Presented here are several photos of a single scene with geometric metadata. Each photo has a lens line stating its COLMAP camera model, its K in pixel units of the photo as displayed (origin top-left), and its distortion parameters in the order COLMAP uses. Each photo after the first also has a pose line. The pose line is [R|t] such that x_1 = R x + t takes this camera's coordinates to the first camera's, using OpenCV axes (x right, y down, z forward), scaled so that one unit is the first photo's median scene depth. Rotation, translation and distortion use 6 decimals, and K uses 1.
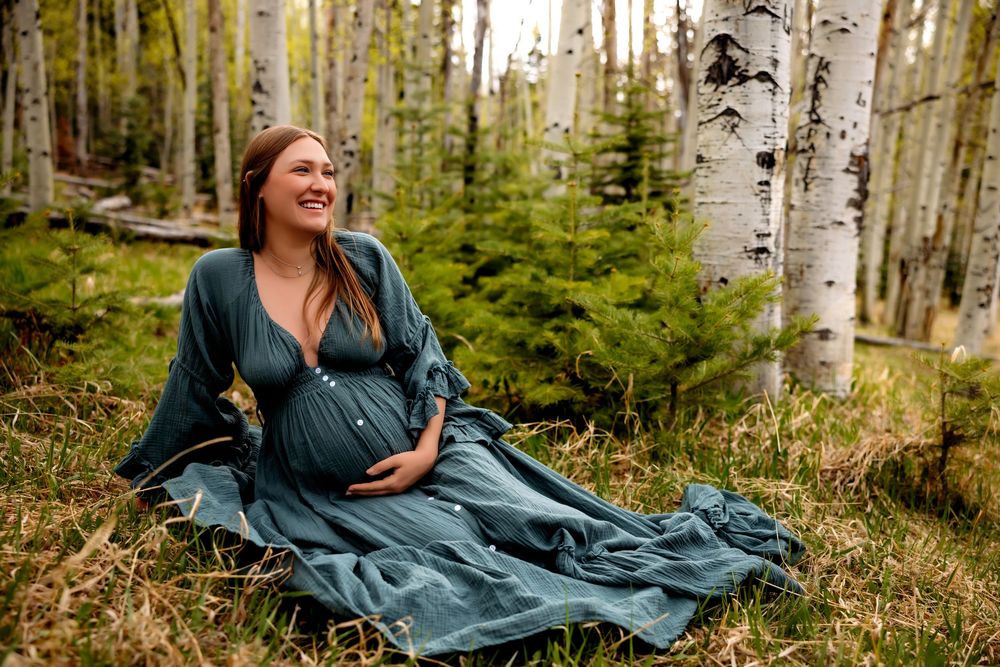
lens RADIAL K [[1003.1, 0, 509.2], [0, 1003.1, 337.4], [0, 0, 1]] dist [0.013132, 0.000000]
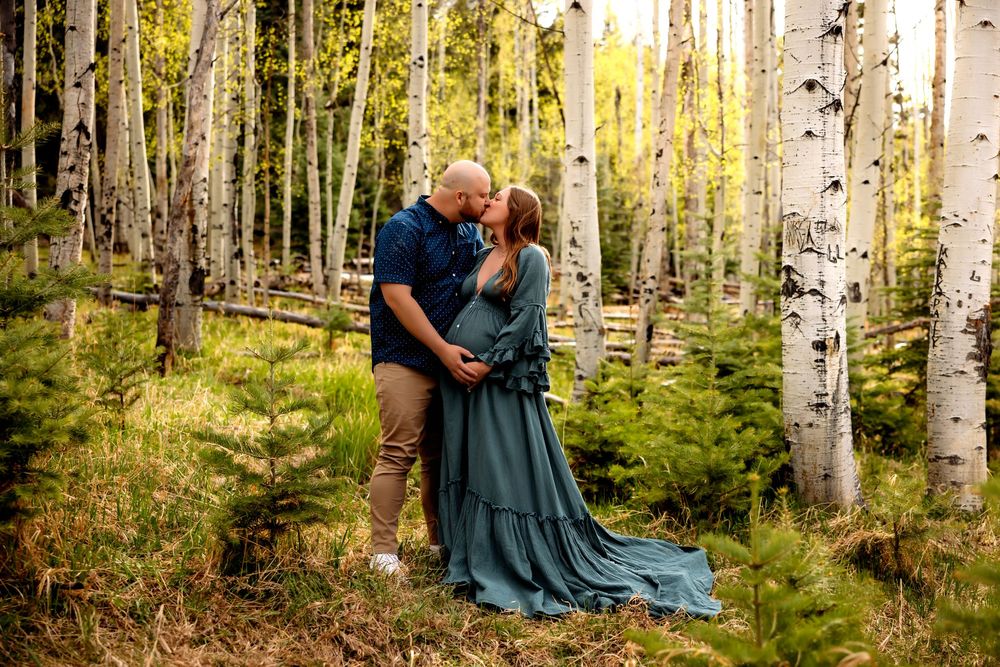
lens RADIAL K [[1238.8, 0, 508.7], [0, 1238.8, 313.5], [0, 0, 1]] dist [0.015783, 0.000000]
pose [[0.925212, -0.017435, -0.379049, 0.528939], [-0.018053, 0.995790, -0.089868, -0.048664], [0.379020, 0.089990, 0.921002, -0.895190]]
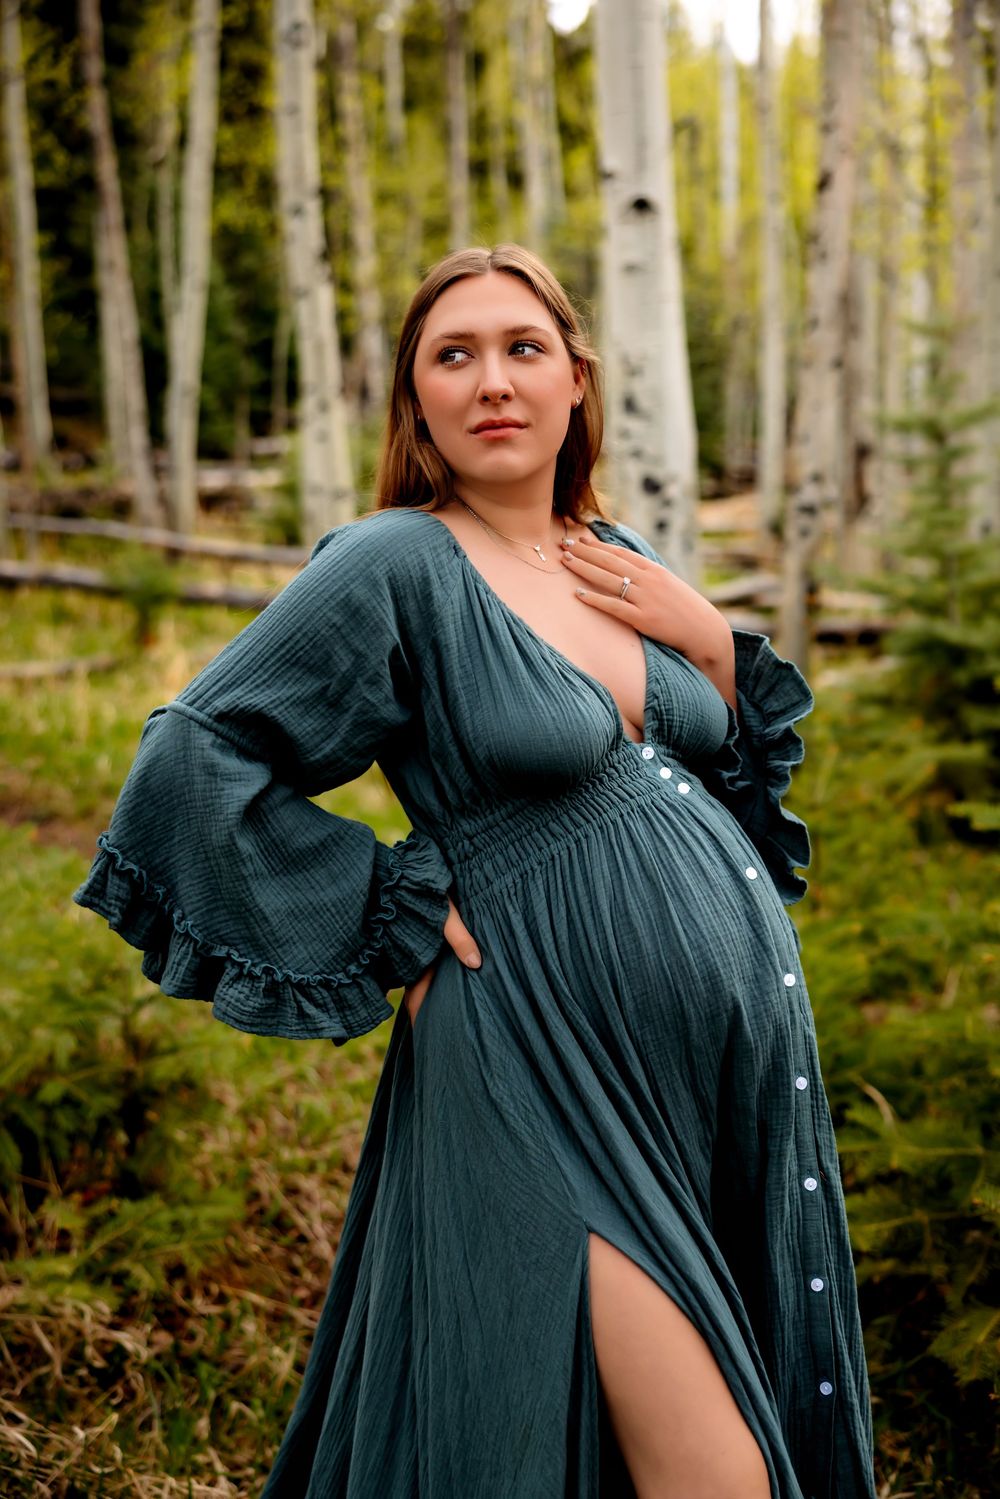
lens RADIAL K [[1821.7, 0, 497.8], [0, 1821.7, 754.6], [0, 0, 1]] dist [0.014609, 0.000000]
pose [[0.915391, -0.008619, -0.402473, 0.156256], [0.031099, 0.998297, 0.049352, -0.237146], [0.401363, -0.057693, 0.914100, 0.153315]]
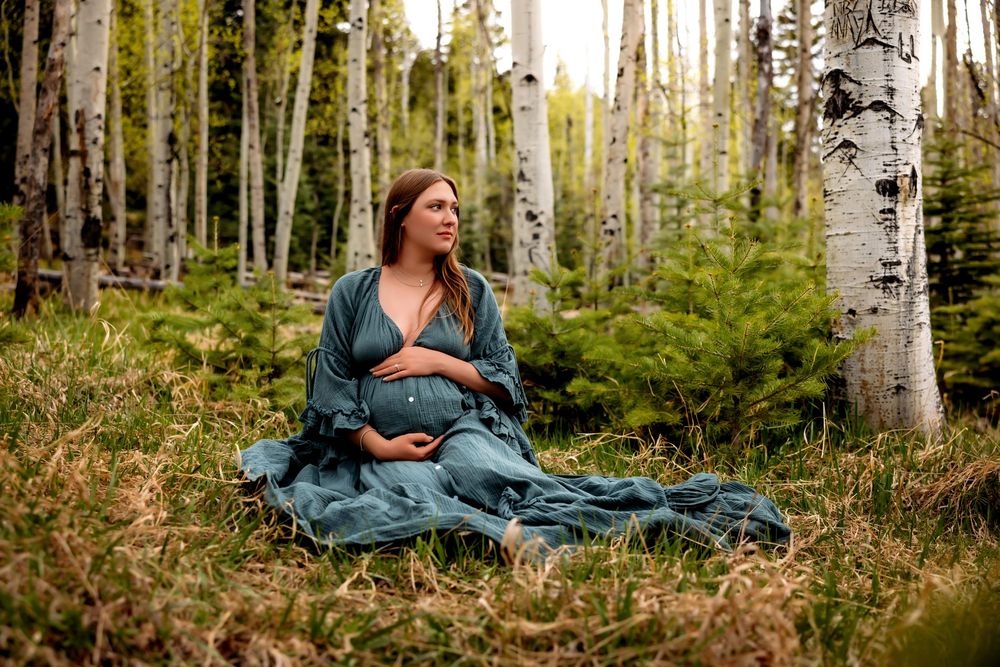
lens RADIAL K [[1084.1, 0, 479.9], [0, 1084.1, 334.4], [0, 0, 1]] dist [0.014632, 0.000000]
pose [[0.926808, -0.032865, -0.374095, 0.278225], [-0.007478, 0.994351, -0.105882, 0.082556], [0.375462, 0.100929, 0.921326, -0.120252]]
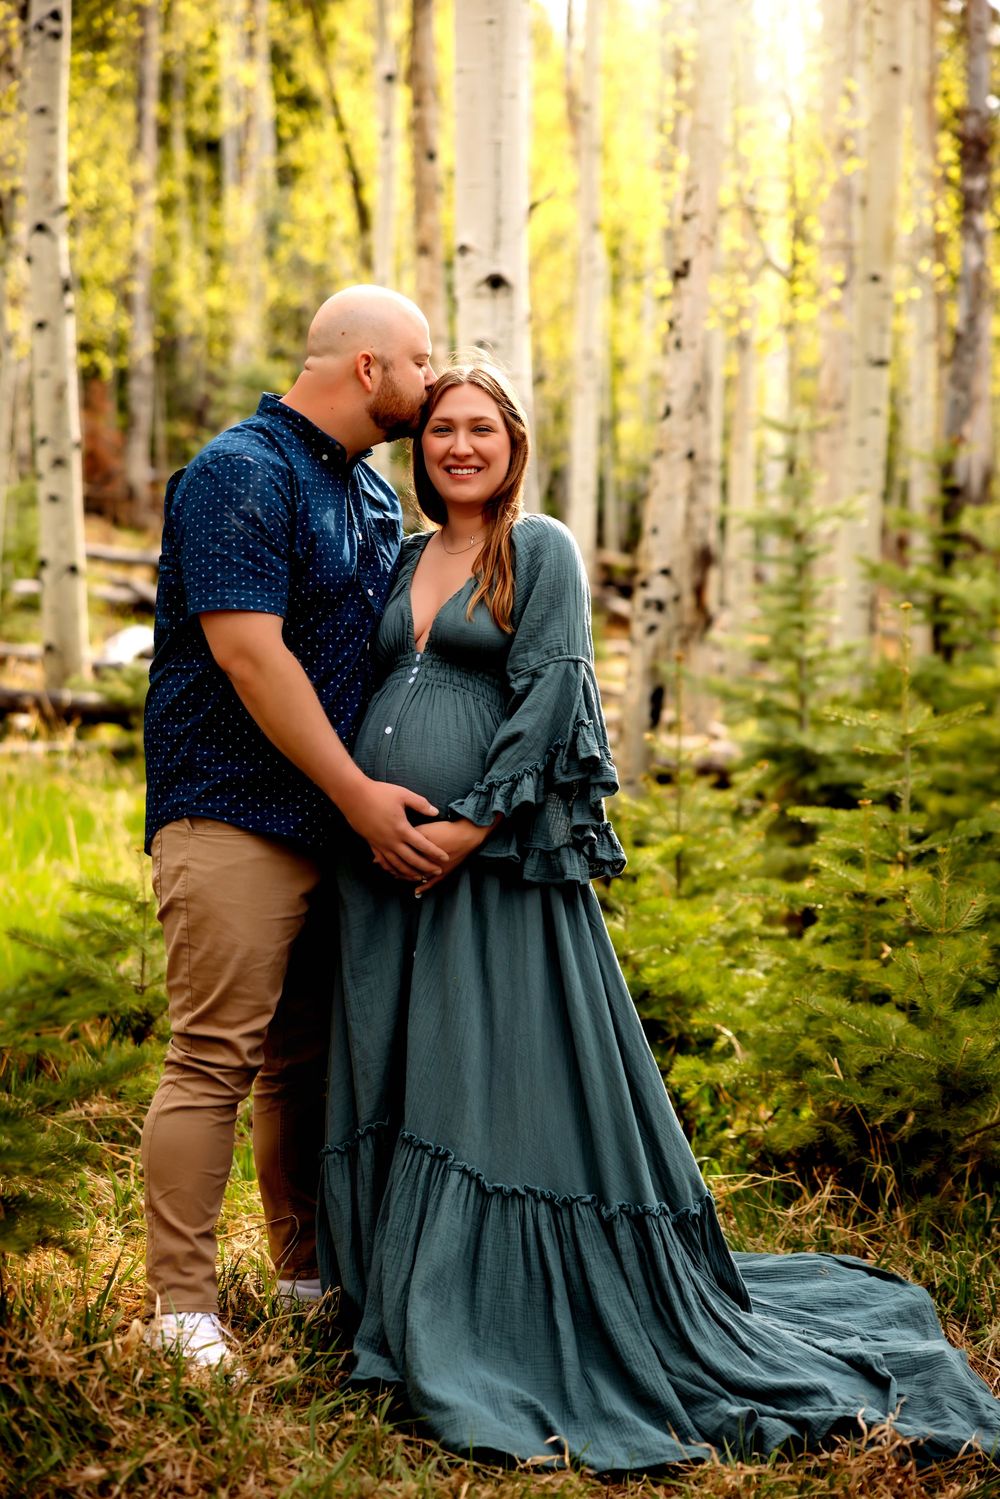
lens RADIAL K [[2963.6, 0, 510.0], [0, 2963.6, 661.5], [0, 0, 1]] dist [0.079134, 0.000000]
pose [[0.963030, -0.011427, -0.269150, 0.350492], [-0.010562, 0.996730, -0.080109, -0.085783], [0.269185, 0.079990, 0.959761, -0.878104]]
